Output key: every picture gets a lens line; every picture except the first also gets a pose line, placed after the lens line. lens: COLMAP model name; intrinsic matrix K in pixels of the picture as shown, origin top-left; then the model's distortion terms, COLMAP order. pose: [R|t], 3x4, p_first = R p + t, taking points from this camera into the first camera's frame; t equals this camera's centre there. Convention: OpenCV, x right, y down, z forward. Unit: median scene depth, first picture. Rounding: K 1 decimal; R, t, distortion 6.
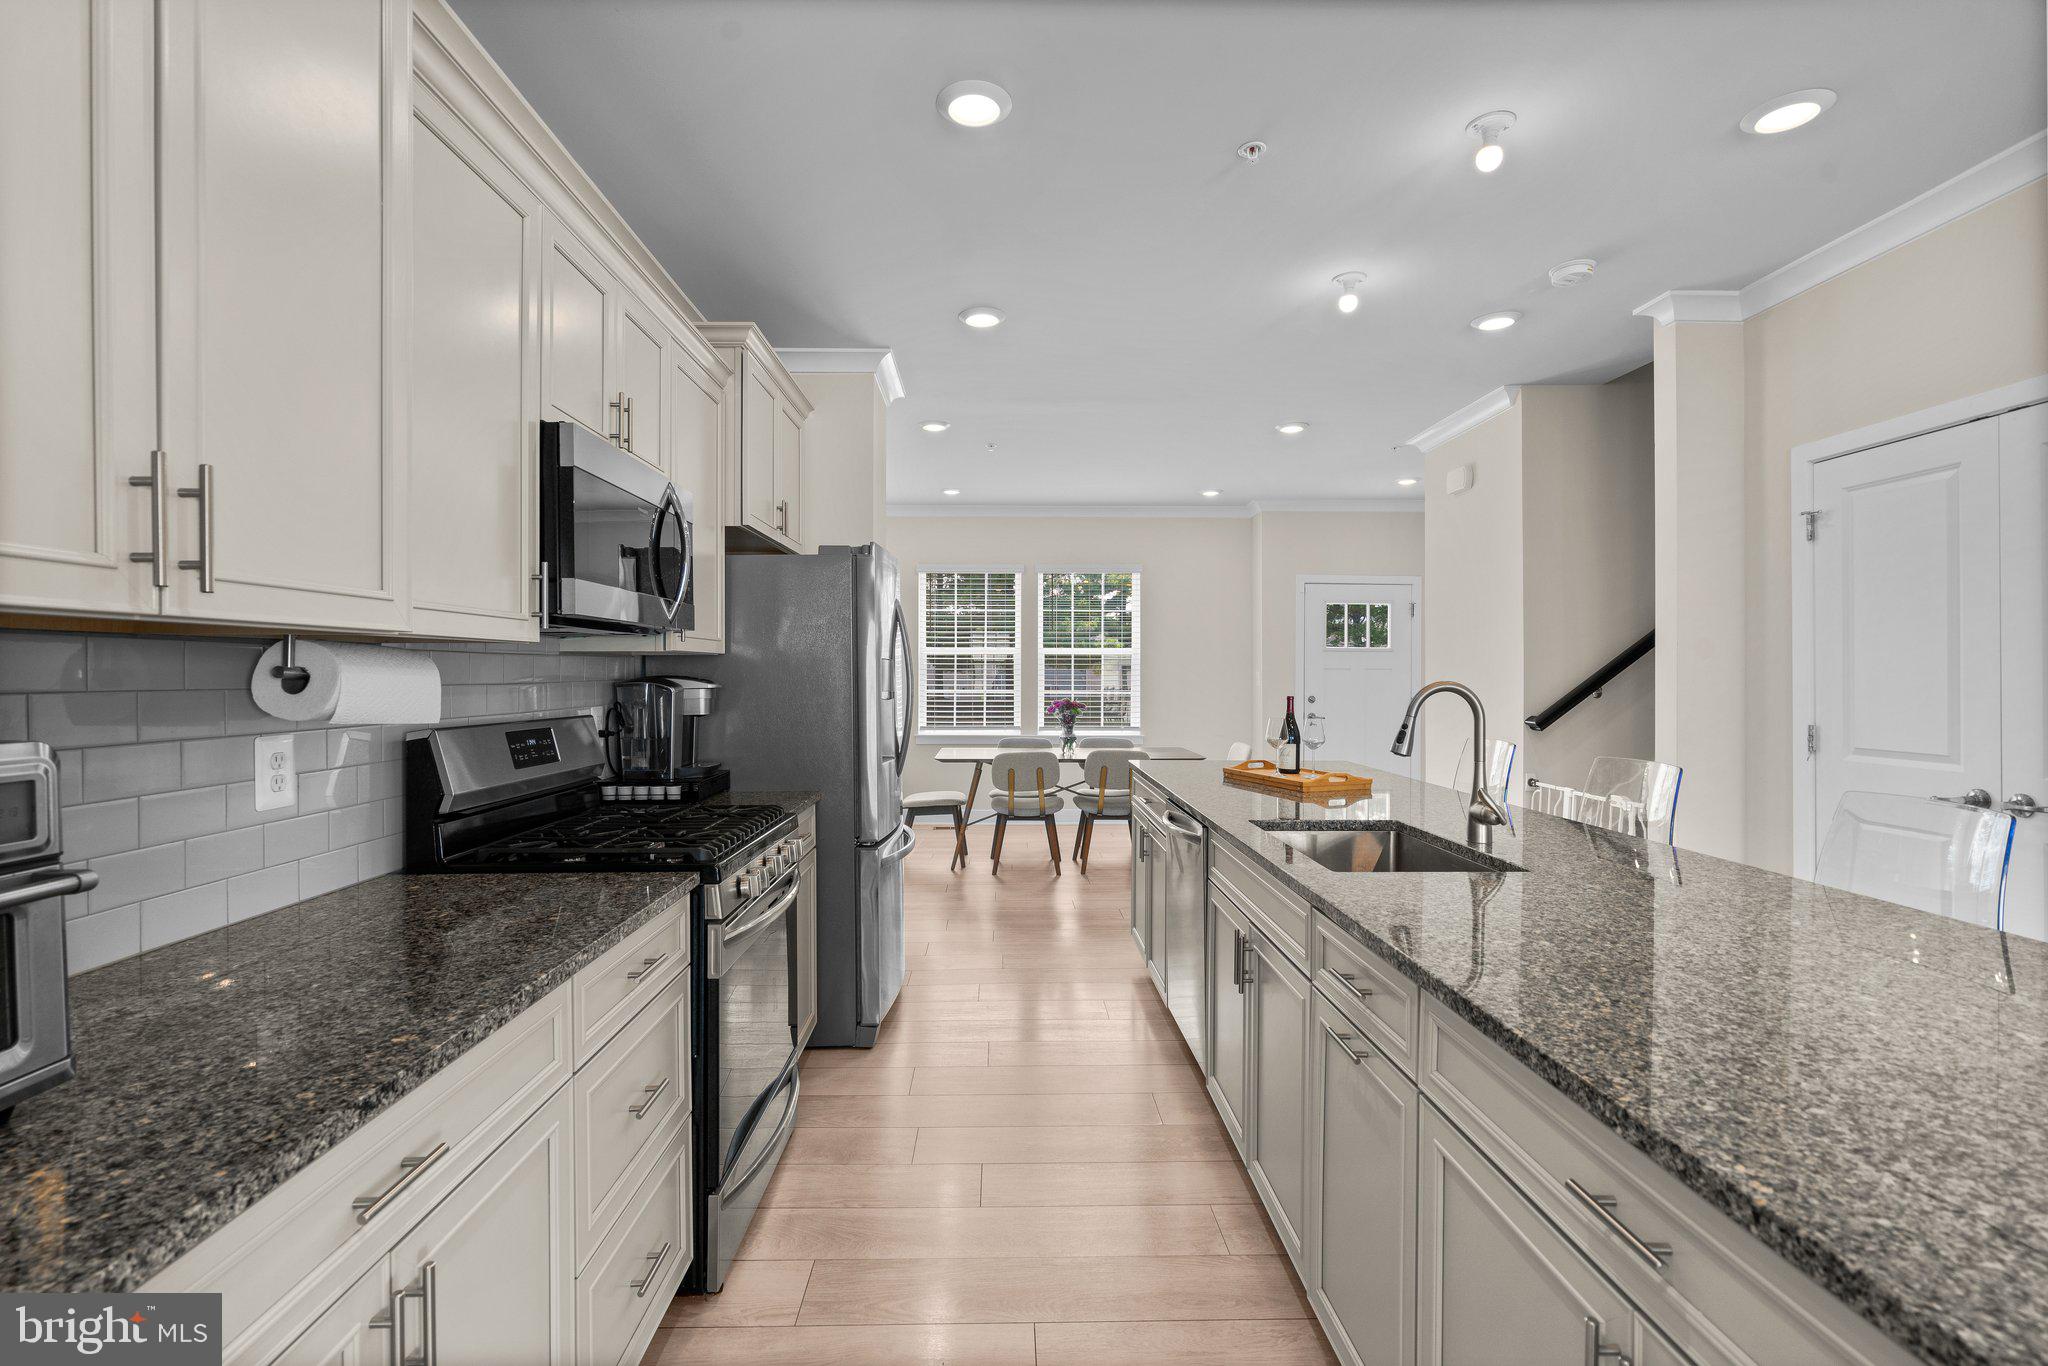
lens RADIAL K [[925.2, 0, 1018.1], [0, 925.2, 670.1], [0, 0, 1]] dist [-0.002169, 0.000528]
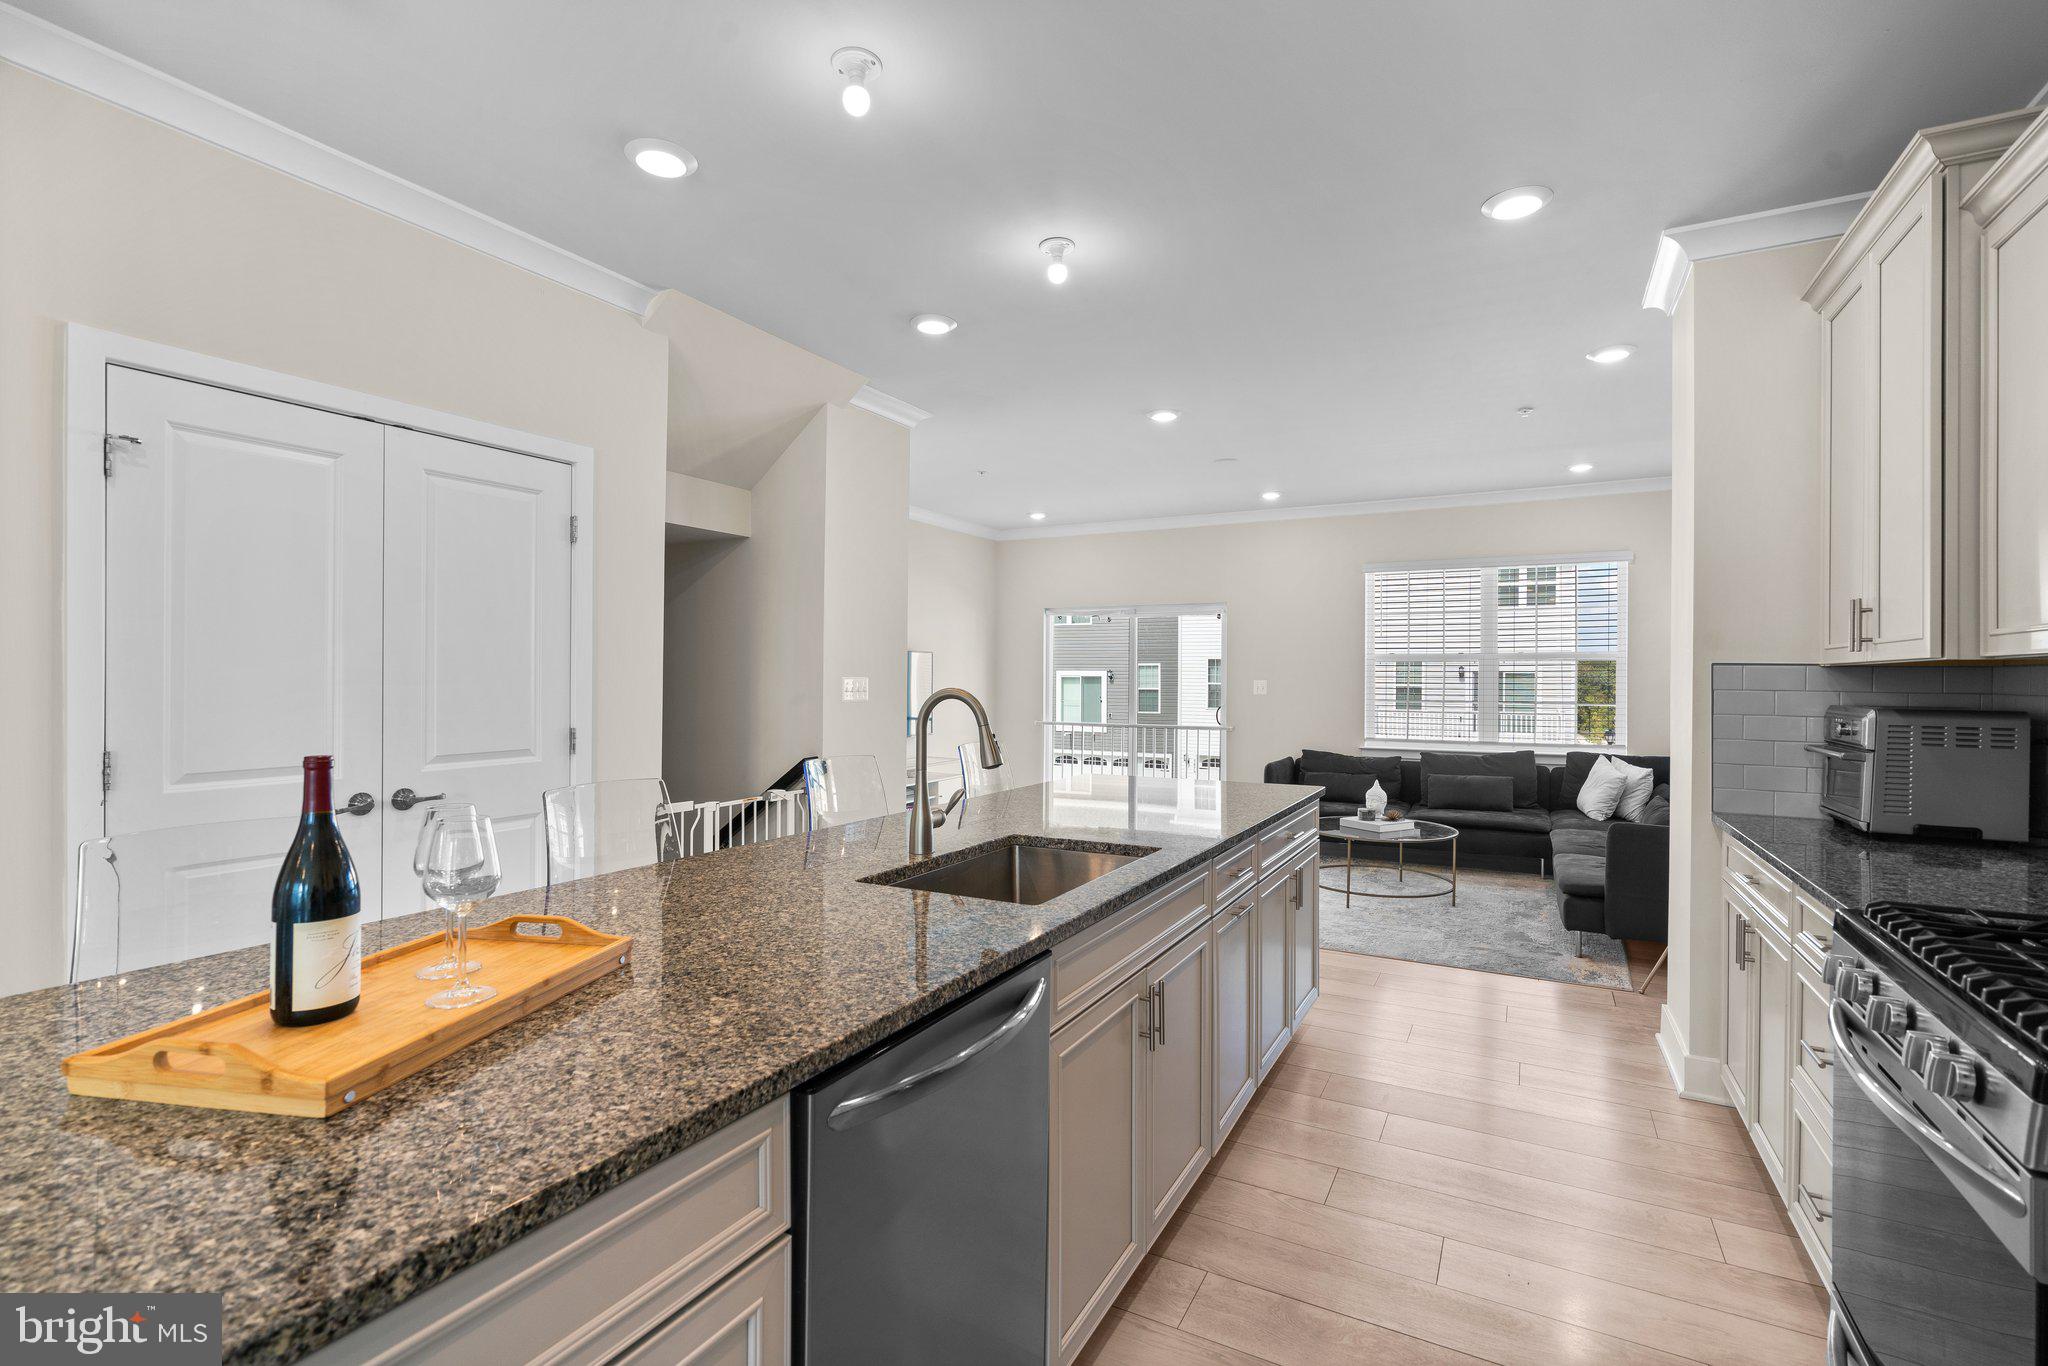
lens RADIAL K [[925.2, 0, 1018.1], [0, 925.2, 670.1], [0, 0, 1]] dist [-0.002169, 0.000528]
pose [[-0.865440, -0.001568, 0.501010, -0.060020], [-0.008202, 0.999905, -0.011039, 0.002809], [-0.500945, -0.013663, -0.865371, 1.407623]]
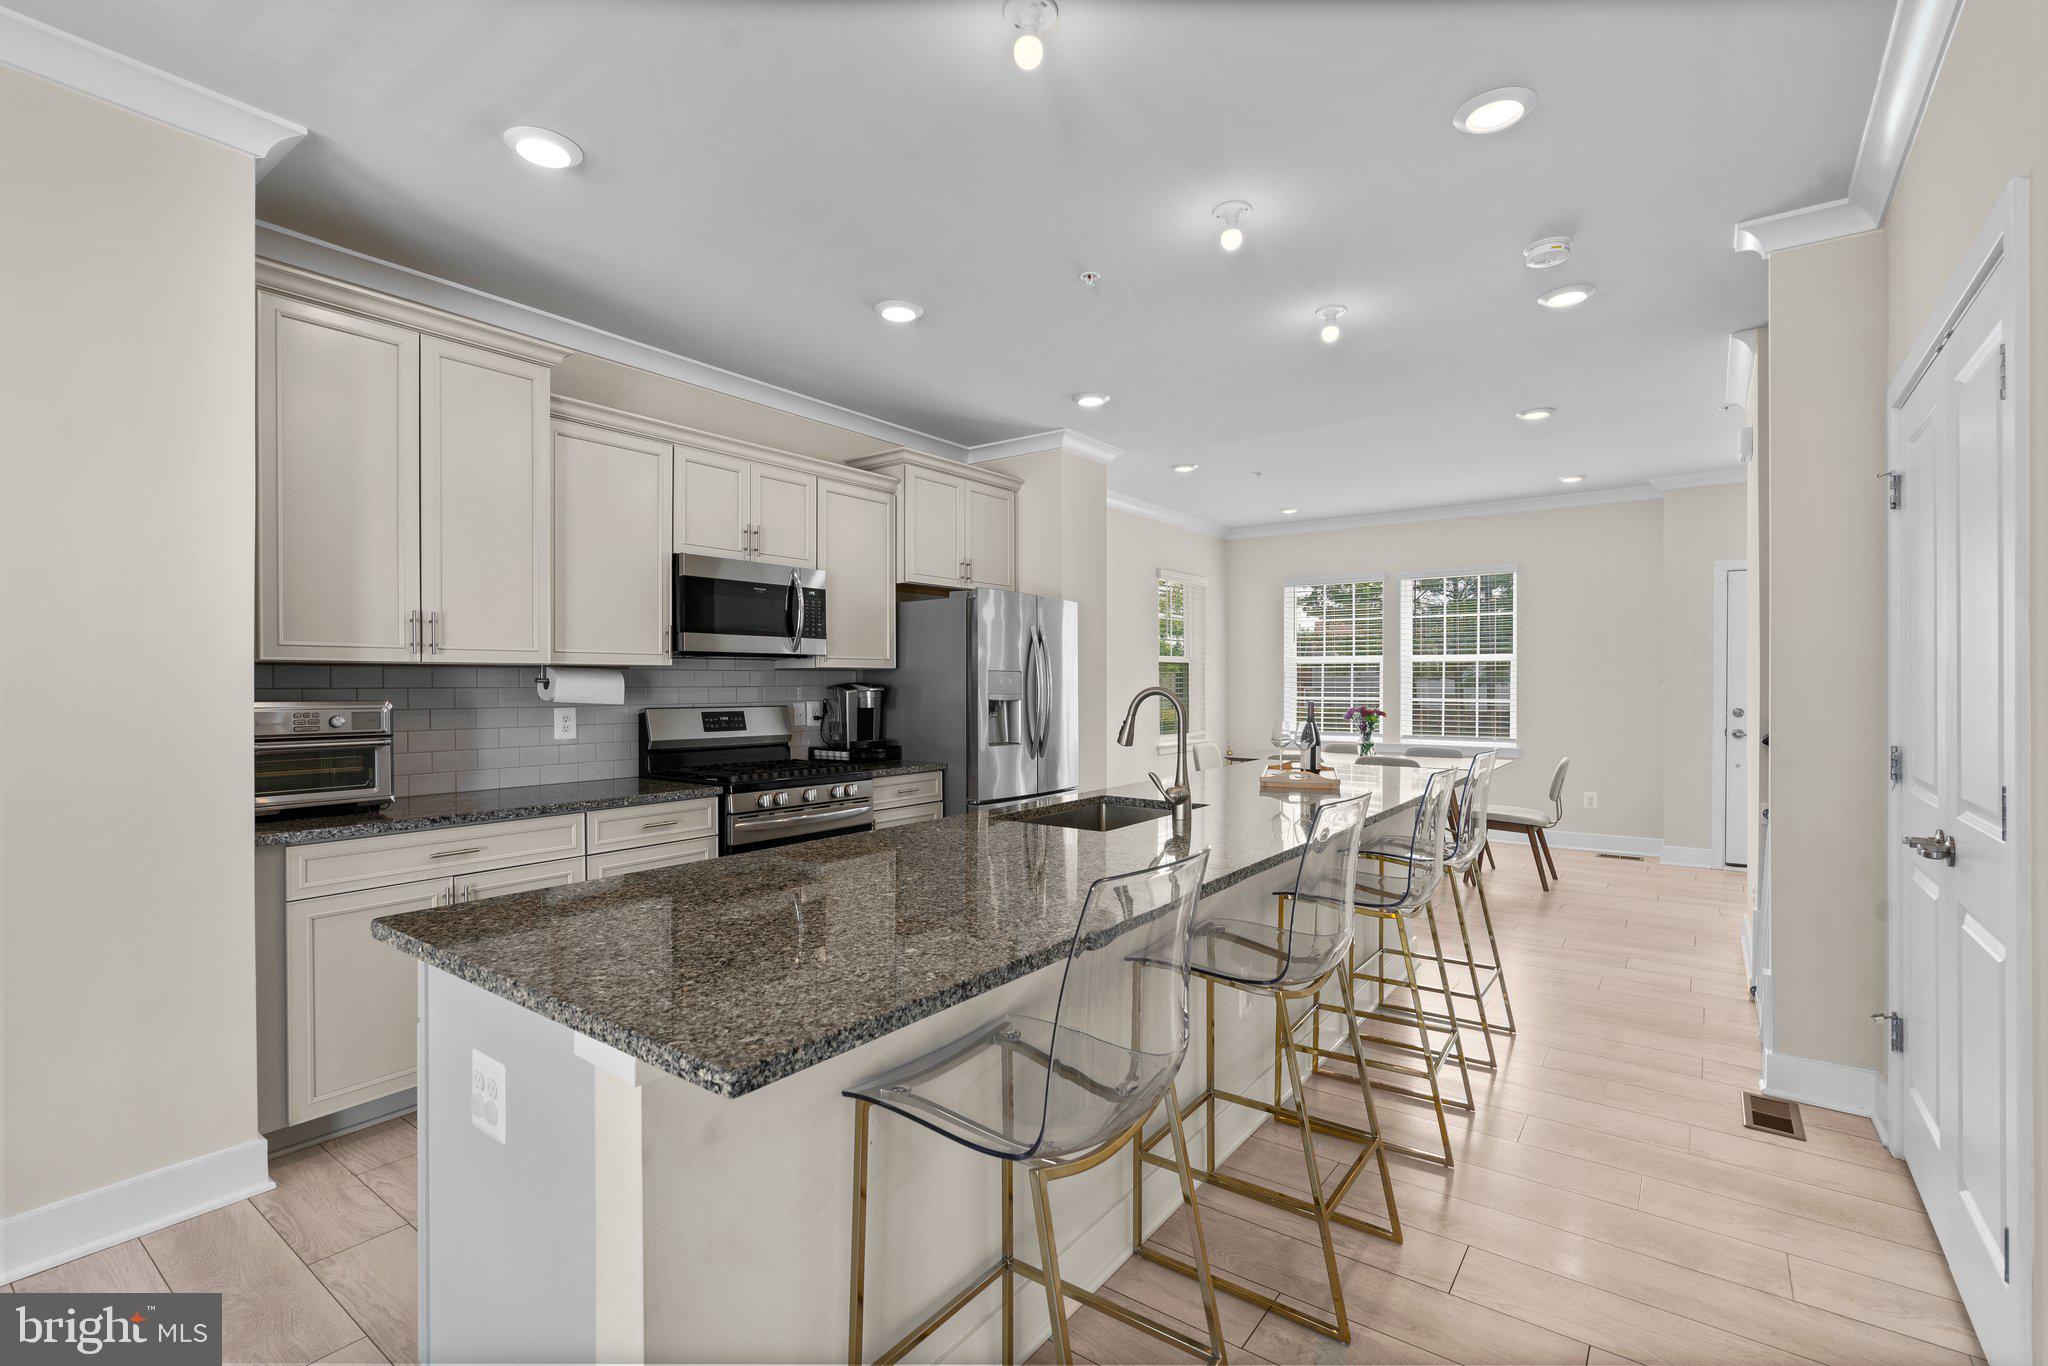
lens RADIAL K [[923.3, 0, 1024.3], [0, 923.3, 688.7], [0, 0, 1]] dist [-0.013403, 0.000212]
pose [[0.789278, 0.004282, -0.614022, 0.849897], [0.002621, 0.999943, 0.010342, 0.000628], [0.614031, -0.009772, 0.789221, -0.067882]]
